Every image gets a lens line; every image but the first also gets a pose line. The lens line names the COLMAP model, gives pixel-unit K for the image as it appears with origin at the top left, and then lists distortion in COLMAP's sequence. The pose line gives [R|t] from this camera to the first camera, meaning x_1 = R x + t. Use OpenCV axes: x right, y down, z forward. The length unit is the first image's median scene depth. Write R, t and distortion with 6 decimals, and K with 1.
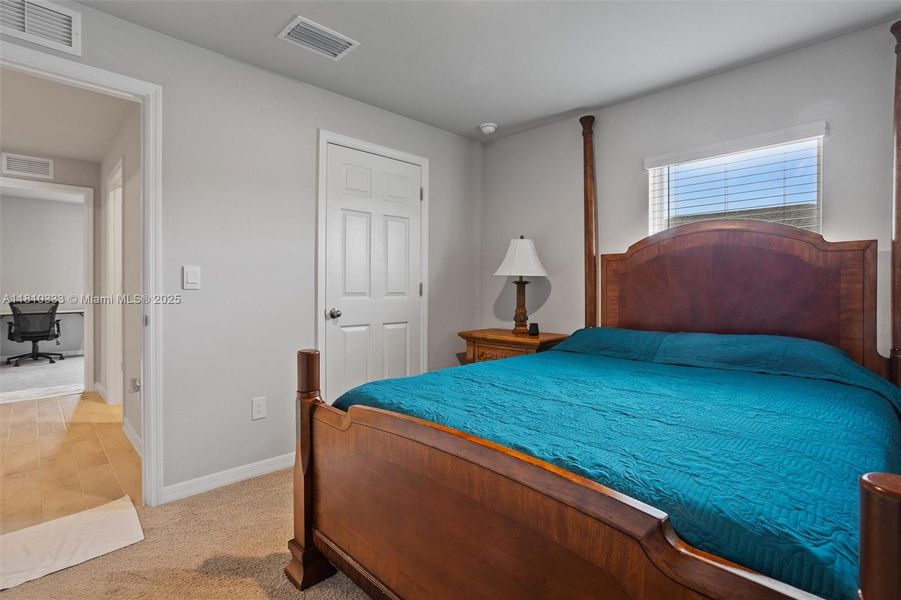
lens RADIAL K [[432.8, 0, 446.0], [0, 432.8, 291.9], [0, 0, 1]] dist [-0.000435, 0.000699]
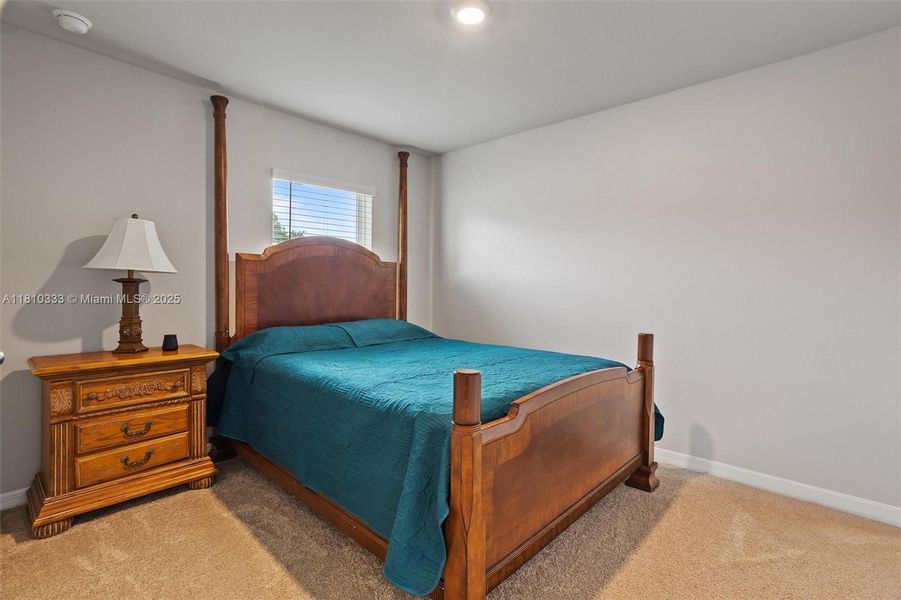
lens RADIAL K [[432.8, 0, 446.5], [0, 432.8, 298.4], [0, 0, 1]] dist [-0.000435, 0.000699]
pose [[-0.018931, -0.019917, 0.999622, -0.557054], [0.004233, 0.999791, 0.020000, -0.004294], [-0.999812, 0.004610, -0.018843, 0.527591]]
